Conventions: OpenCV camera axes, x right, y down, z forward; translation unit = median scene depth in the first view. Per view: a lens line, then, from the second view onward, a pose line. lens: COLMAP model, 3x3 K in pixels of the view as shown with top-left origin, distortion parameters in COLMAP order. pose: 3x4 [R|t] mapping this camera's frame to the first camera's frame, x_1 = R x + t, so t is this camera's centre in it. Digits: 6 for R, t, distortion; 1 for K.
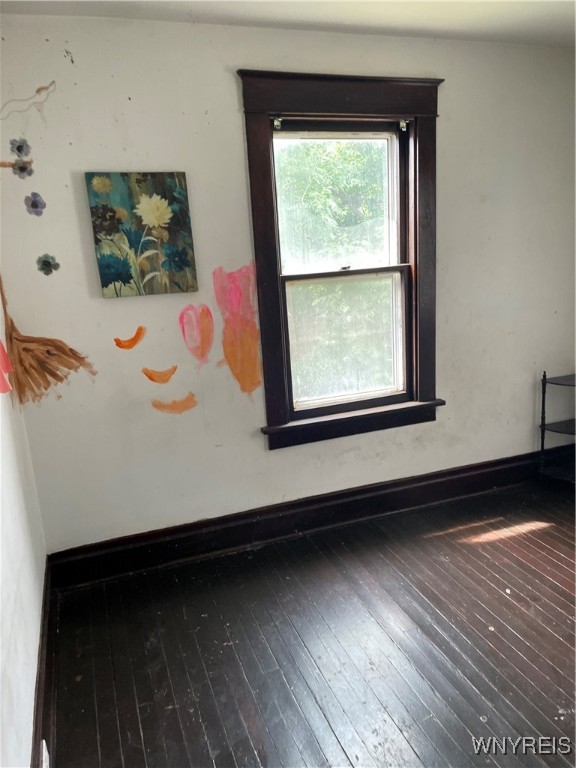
lens RADIAL K [[593.3, 0, 286.1], [0, 593.3, 391.4], [0, 0, 1]] dist [0.073464, -0.064991]
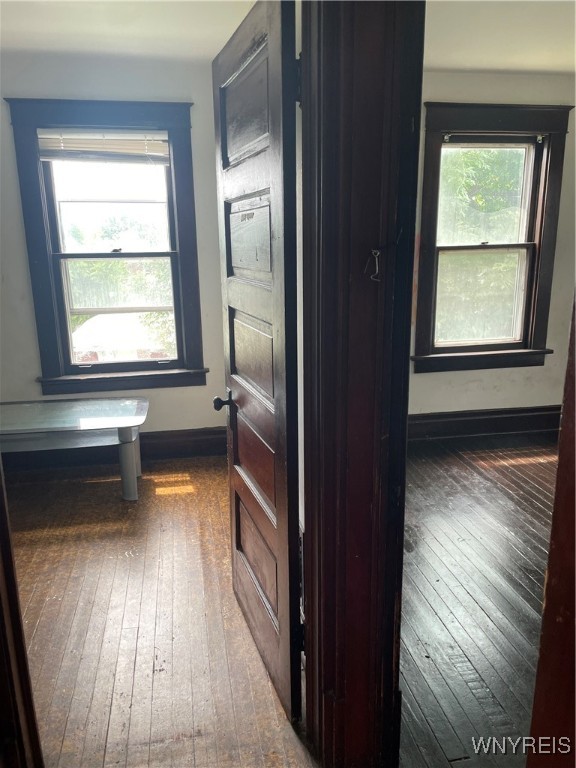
lens RADIAL K [[593.3, 0, 285.2], [0, 593.3, 382.6], [0, 0, 1]] dist [0.073464, -0.064991]
pose [[0.985044, 0.082925, -0.151036, -0.107102], [-0.080803, 0.996527, 0.020145, 0.110135], [0.152182, -0.007639, 0.988323, -0.390168]]
